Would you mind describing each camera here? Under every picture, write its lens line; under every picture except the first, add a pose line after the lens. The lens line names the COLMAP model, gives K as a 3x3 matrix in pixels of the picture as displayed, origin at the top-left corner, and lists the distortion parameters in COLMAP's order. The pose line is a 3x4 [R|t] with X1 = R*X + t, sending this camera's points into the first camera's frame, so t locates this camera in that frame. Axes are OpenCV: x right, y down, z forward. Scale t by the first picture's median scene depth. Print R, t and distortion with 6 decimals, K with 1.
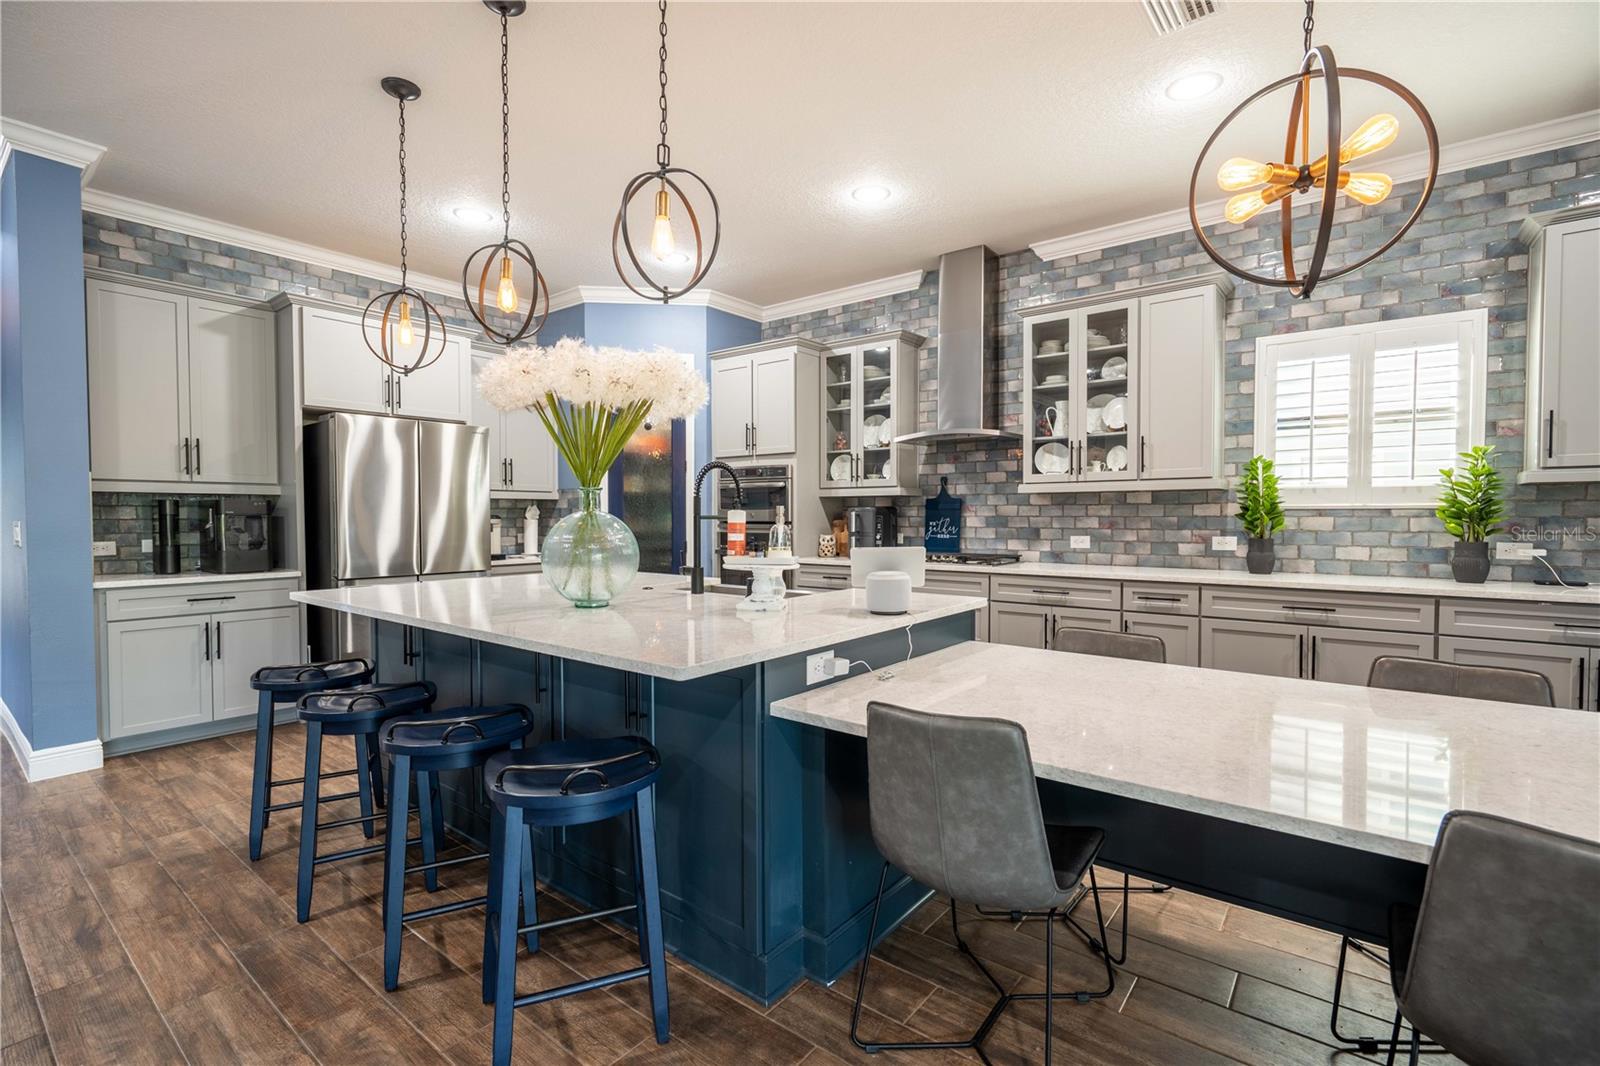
lens RADIAL K [[716.9, 0, 803.0], [0, 716.9, 532.8], [0, 0, 1]] dist [-0.001357, -0.000247]
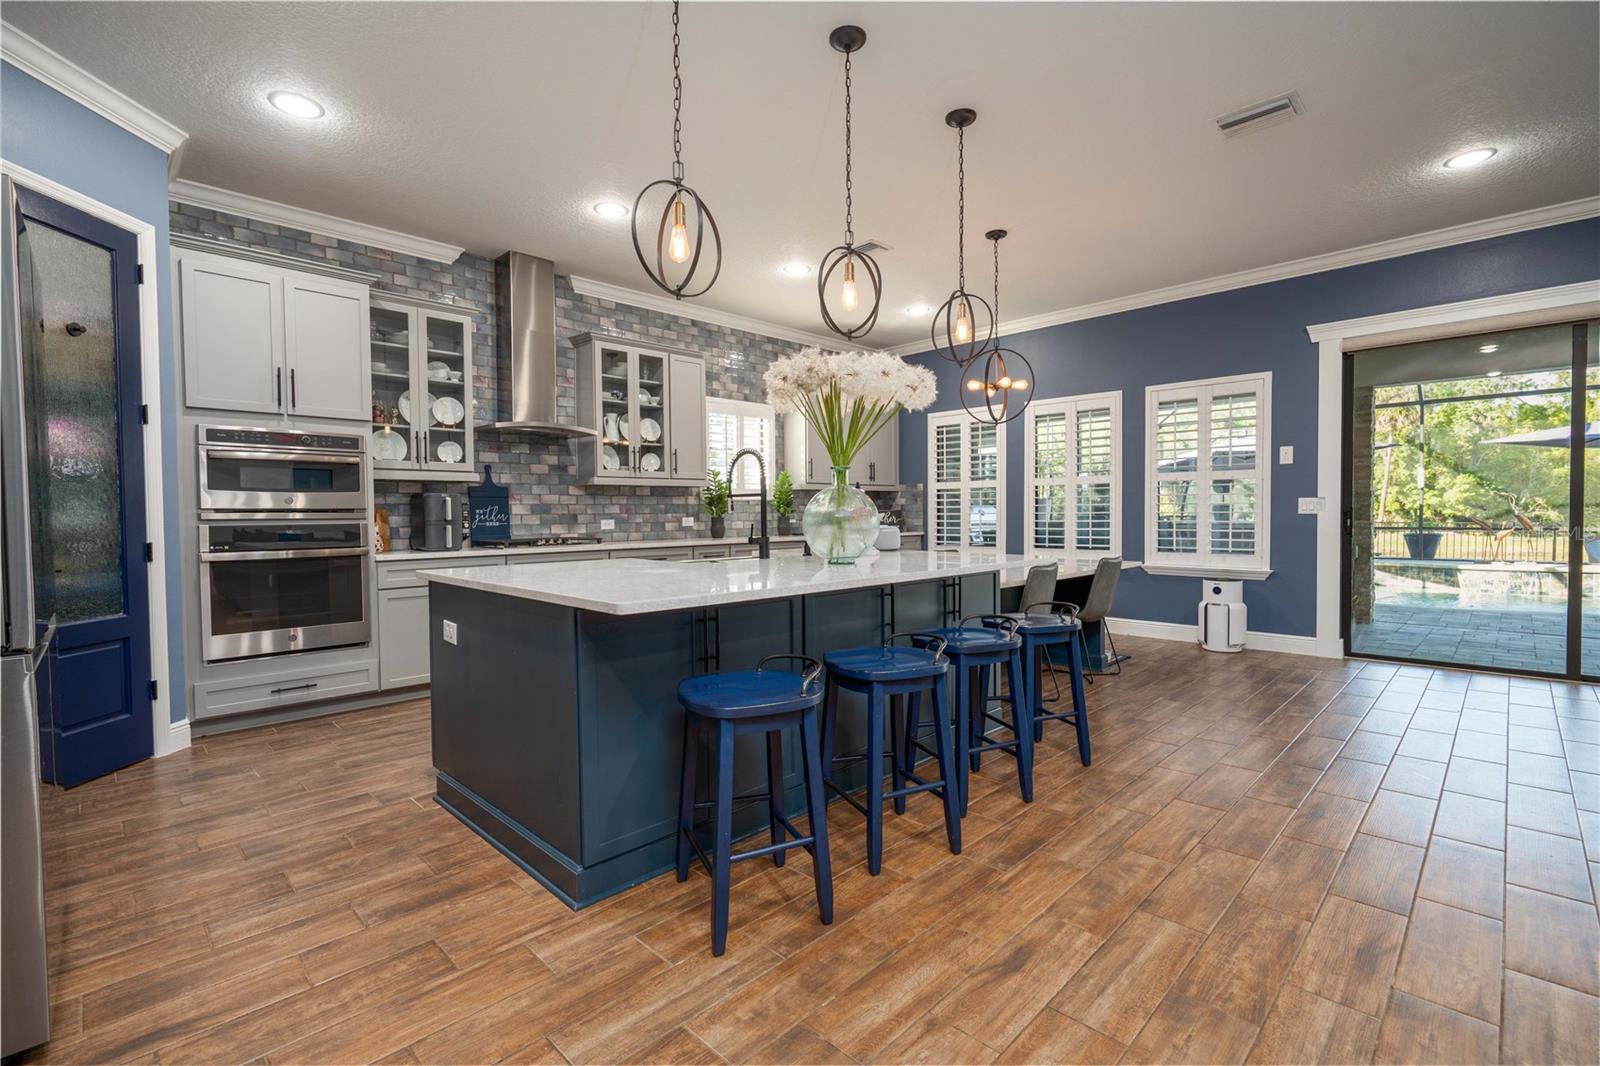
lens RADIAL K [[716.9, 0, 791.3], [0, 716.9, 530.0], [0, 0, 1]] dist [-0.001357, -0.000247]
pose [[0.129119, -0.023372, 0.991354, -0.871102], [0.033710, 0.999248, 0.019168, 0.009578], [-0.991056, 0.030943, 0.129809, 0.527573]]
